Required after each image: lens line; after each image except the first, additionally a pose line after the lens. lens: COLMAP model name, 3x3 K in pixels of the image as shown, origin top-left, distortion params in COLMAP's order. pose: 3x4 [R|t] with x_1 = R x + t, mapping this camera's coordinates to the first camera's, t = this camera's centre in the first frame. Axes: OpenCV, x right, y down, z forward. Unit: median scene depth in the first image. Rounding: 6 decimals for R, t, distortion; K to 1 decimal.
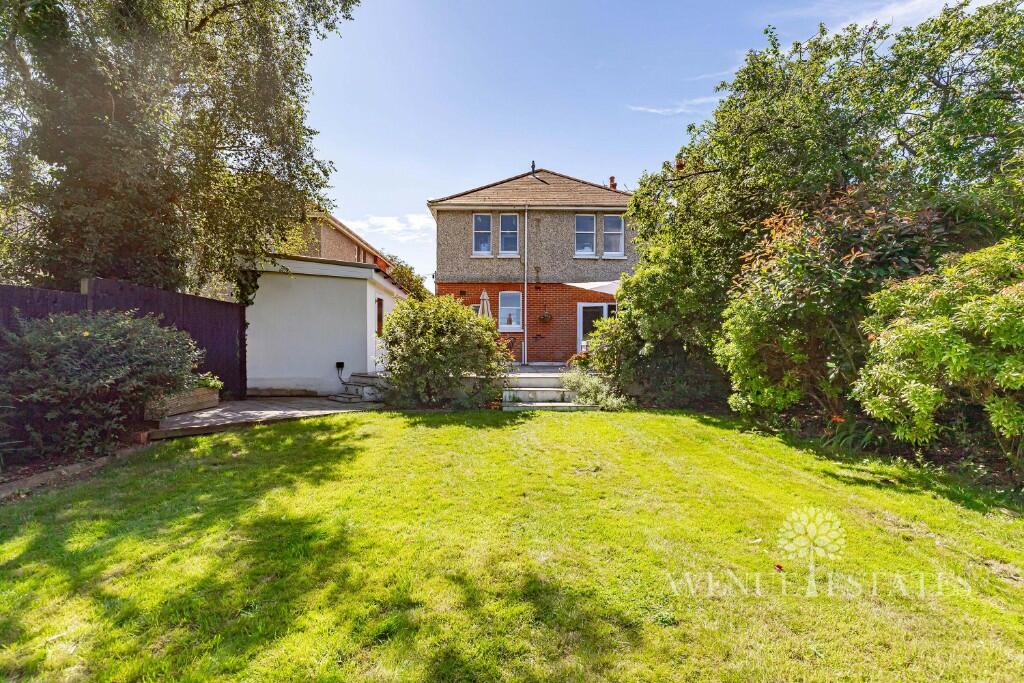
lens RADIAL K [[467.8, 0, 515.9], [0, 467.8, 351.2], [0, 0, 1]] dist [0.003587, 0.000115]
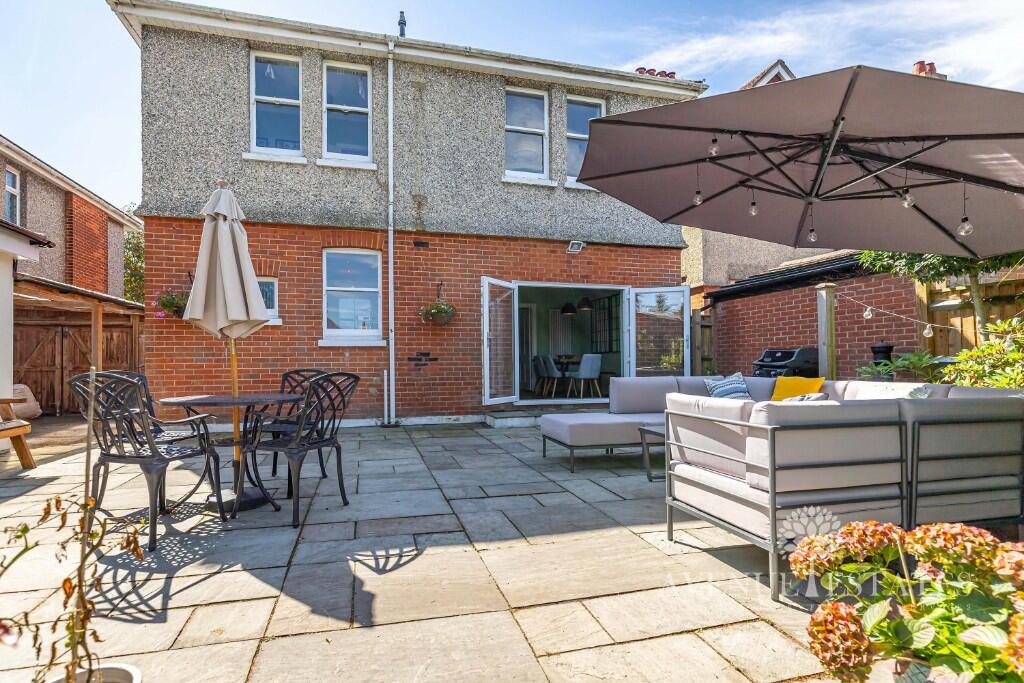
lens RADIAL K [[467.8, 0, 515.9], [0, 467.8, 351.2], [0, 0, 1]] dist [0.003587, 0.000115]
pose [[0.955235, -0.003918, 0.295821, 0.003955], [0.016740, 0.999026, -0.040823, -0.020111], [-0.295373, 0.043947, 0.954371, 0.575406]]
